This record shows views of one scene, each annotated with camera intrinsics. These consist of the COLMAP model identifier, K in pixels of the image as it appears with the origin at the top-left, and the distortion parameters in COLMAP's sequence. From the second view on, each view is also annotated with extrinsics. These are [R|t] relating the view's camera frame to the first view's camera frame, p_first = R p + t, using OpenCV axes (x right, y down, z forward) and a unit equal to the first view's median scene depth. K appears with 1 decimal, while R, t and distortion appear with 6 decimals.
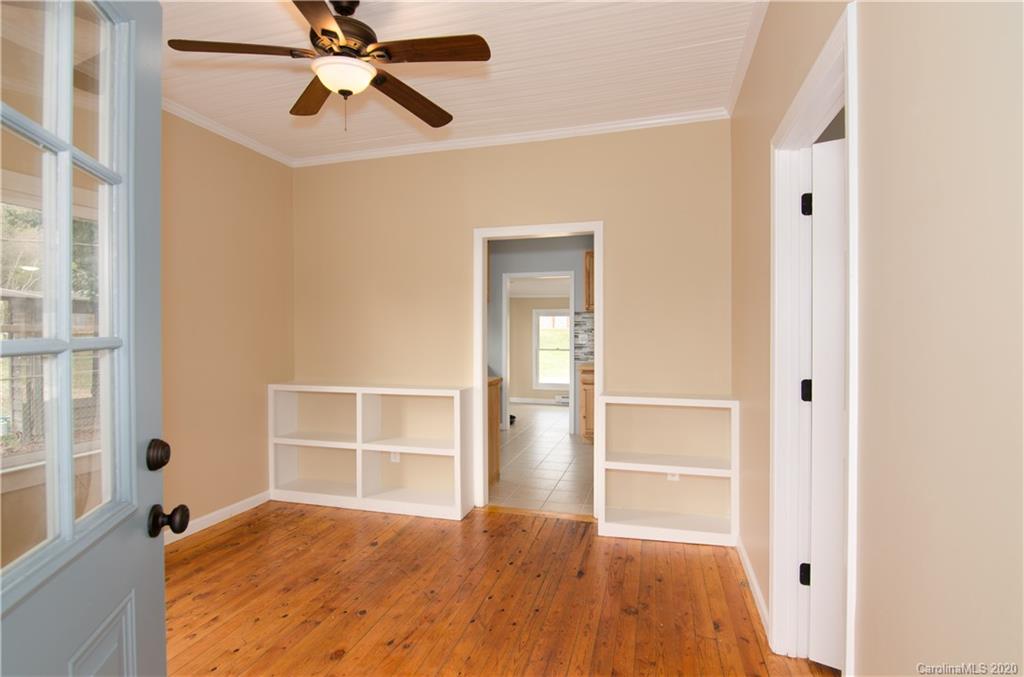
lens RADIAL K [[504.1, 0, 504.2], [0, 504.1, 343.5], [0, 0, 1]] dist [-0.012772, -0.001627]
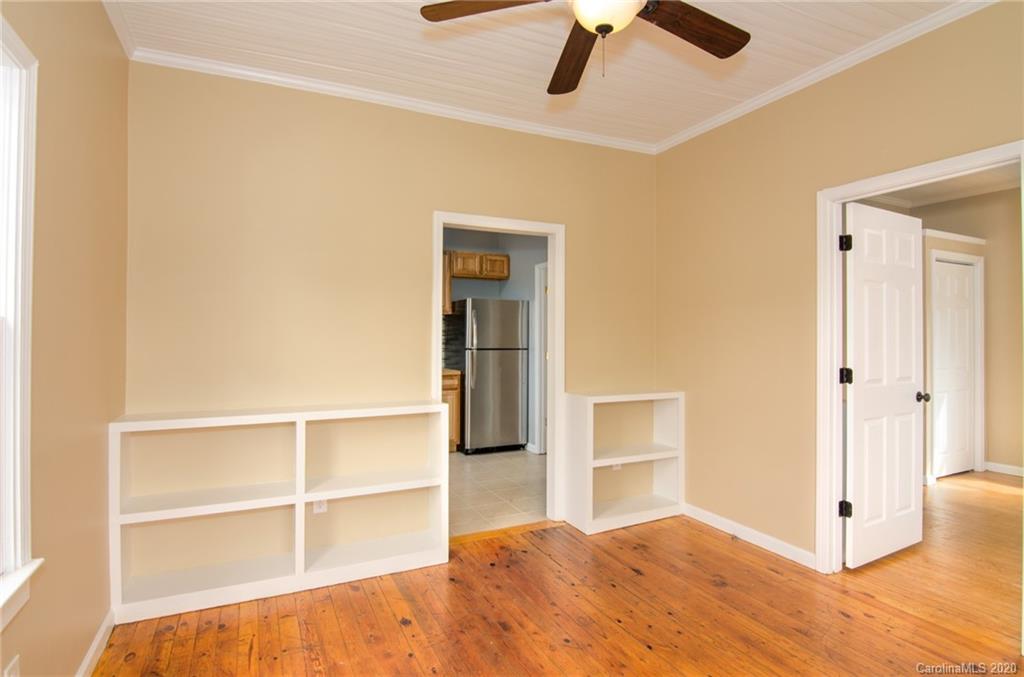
lens RADIAL K [[504.1, 0, 504.2], [0, 504.1, 343.5], [0, 0, 1]] dist [-0.012772, -0.001627]
pose [[0.755198, -0.000426, 0.655496, -0.628338], [0.014776, 0.999757, -0.016374, 0.008245], [-0.655330, 0.022051, 0.755021, 0.345806]]
